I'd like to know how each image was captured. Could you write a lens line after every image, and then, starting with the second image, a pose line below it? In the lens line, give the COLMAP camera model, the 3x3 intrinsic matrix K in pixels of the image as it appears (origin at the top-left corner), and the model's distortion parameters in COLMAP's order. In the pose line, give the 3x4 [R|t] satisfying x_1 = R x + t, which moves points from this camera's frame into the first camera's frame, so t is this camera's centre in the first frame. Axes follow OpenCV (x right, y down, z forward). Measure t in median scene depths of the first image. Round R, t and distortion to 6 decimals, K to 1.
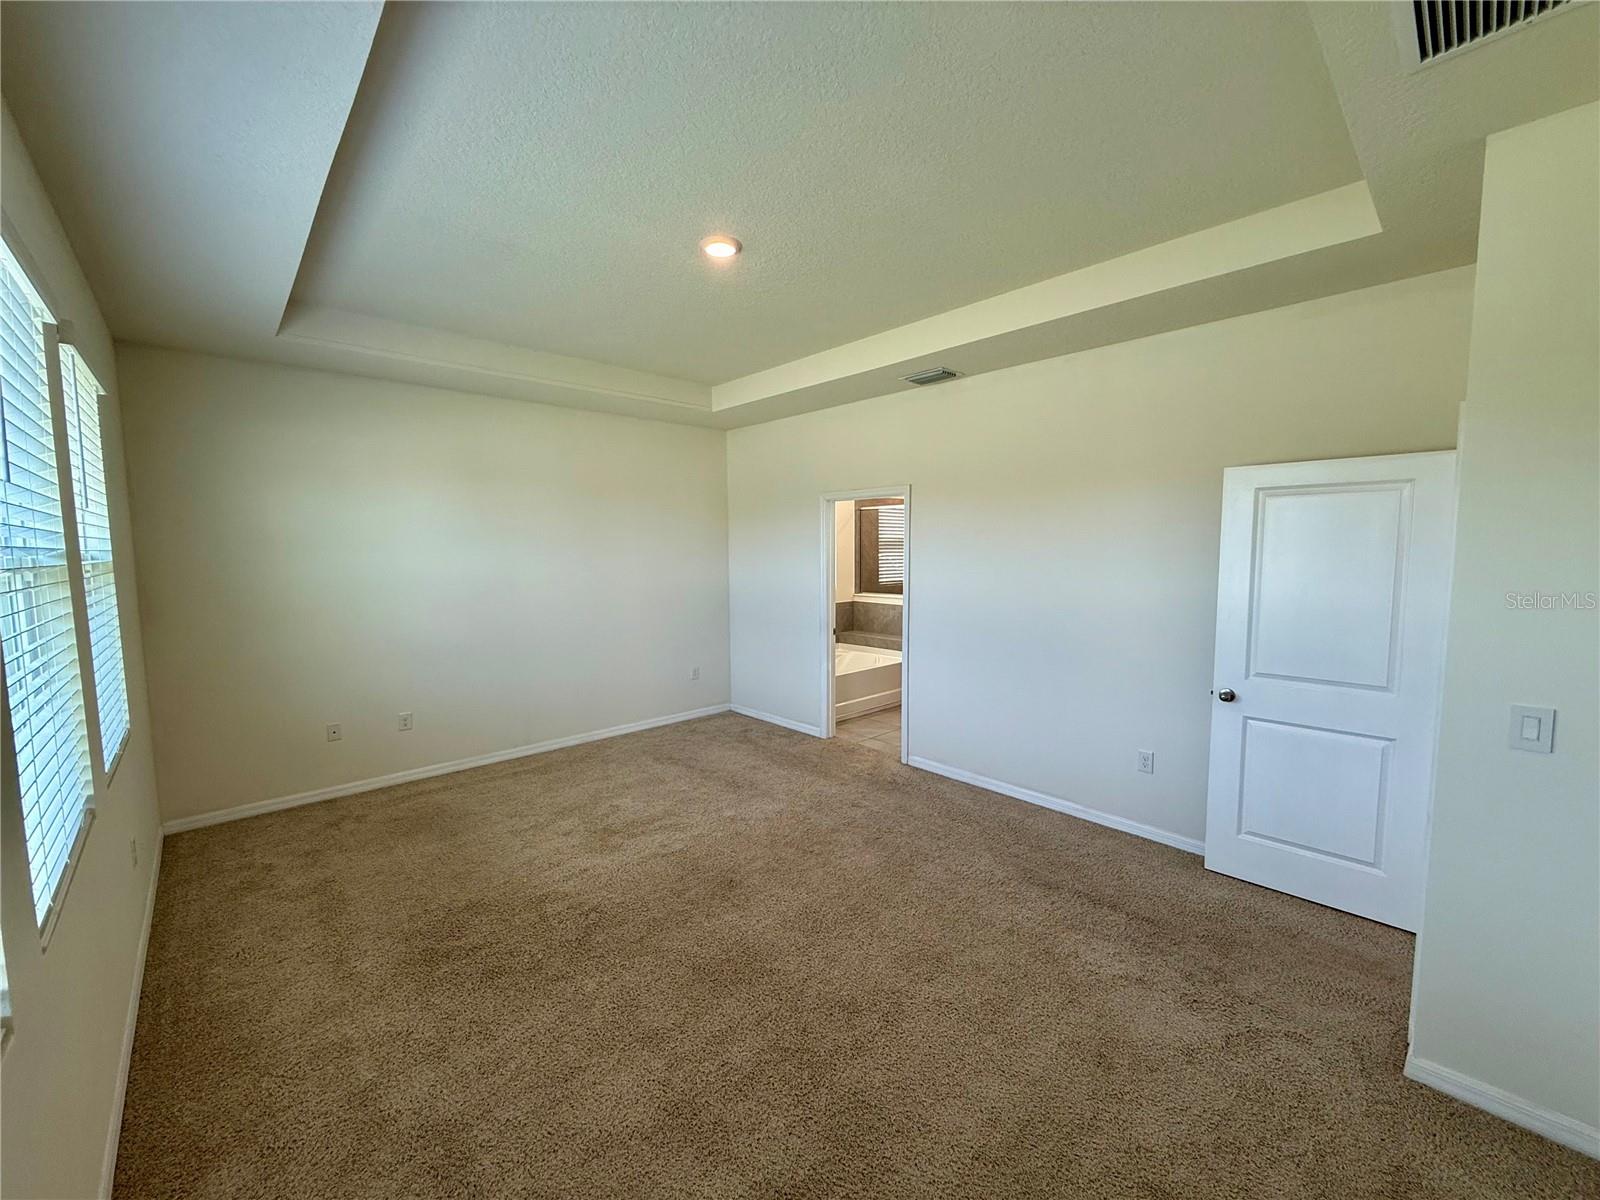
lens RADIAL K [[639.1, 0, 794.3], [0, 639.1, 591.0], [0, 0, 1]] dist [-0.001003, 0.000021]
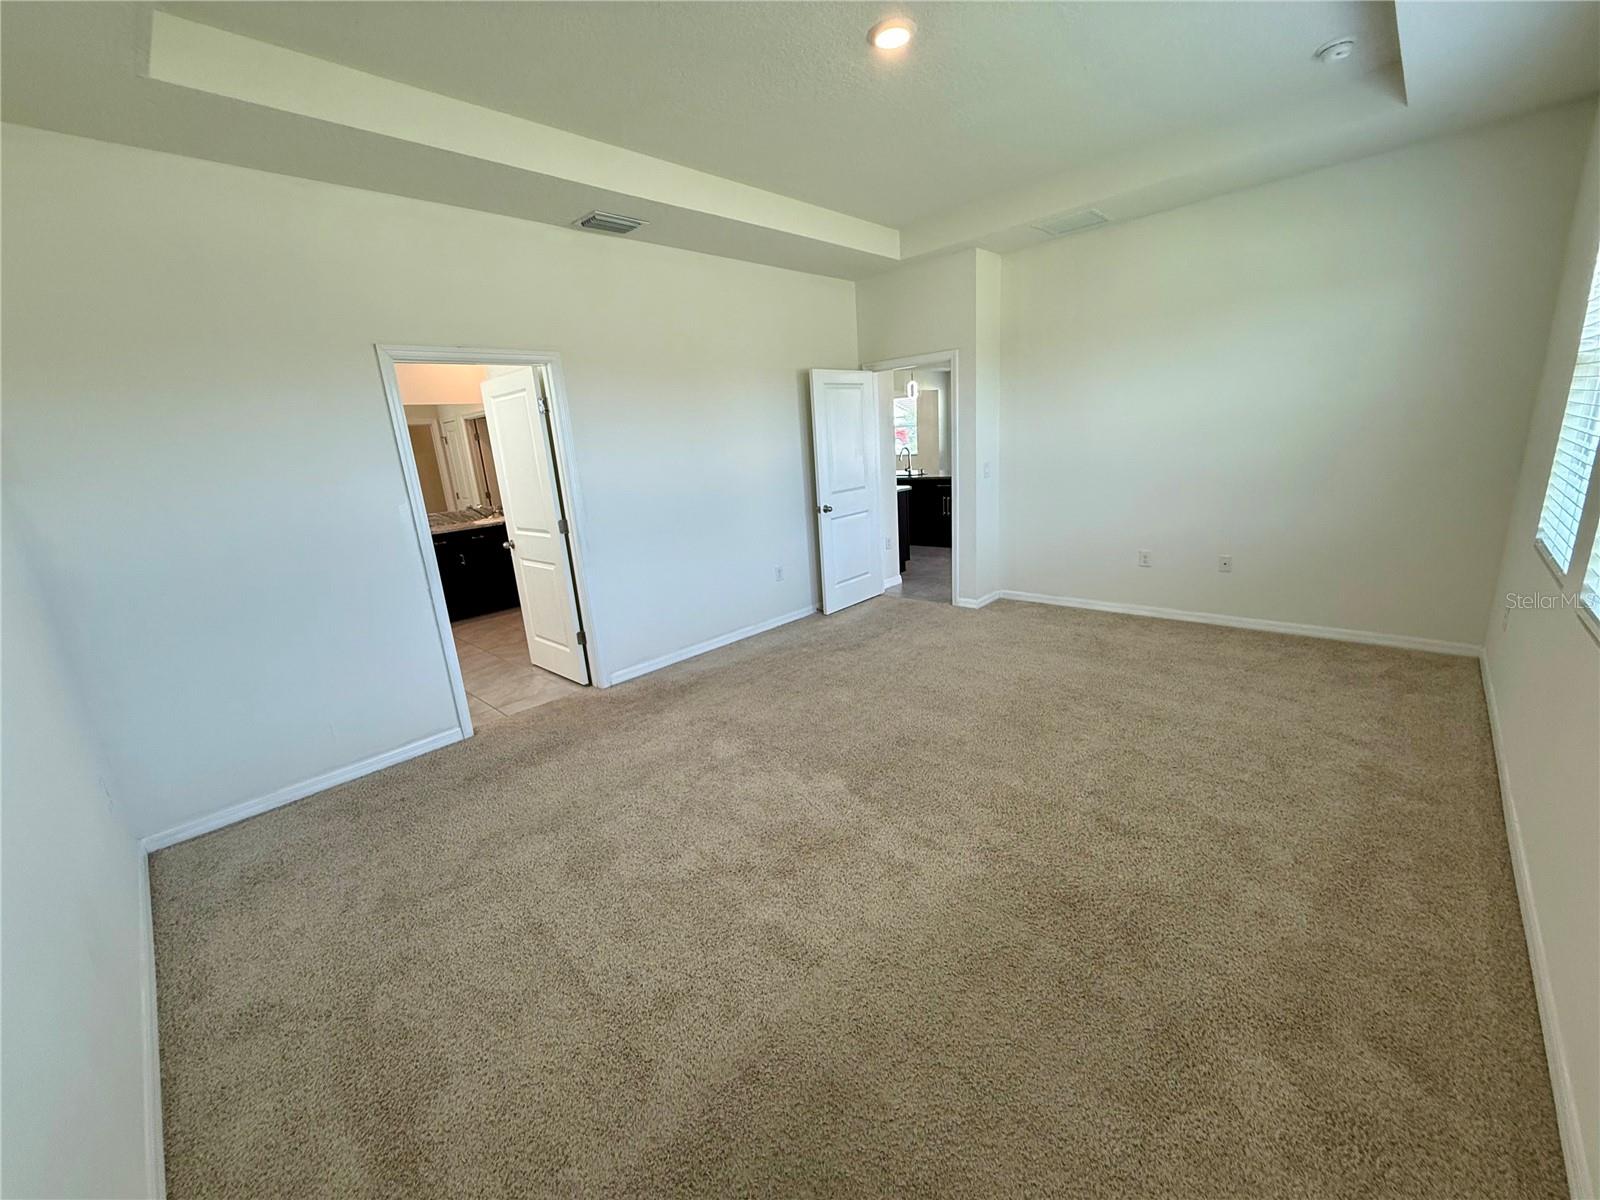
lens RADIAL K [[639.1, 0, 799.8], [0, 639.1, 603.1], [0, 0, 1]] dist [-0.001003, 0.000021]
pose [[-0.052679, -0.252726, 0.966103, -0.749389], [0.144534, 0.955330, 0.257789, -0.032379], [-0.988097, 0.153214, -0.013798, 0.831621]]
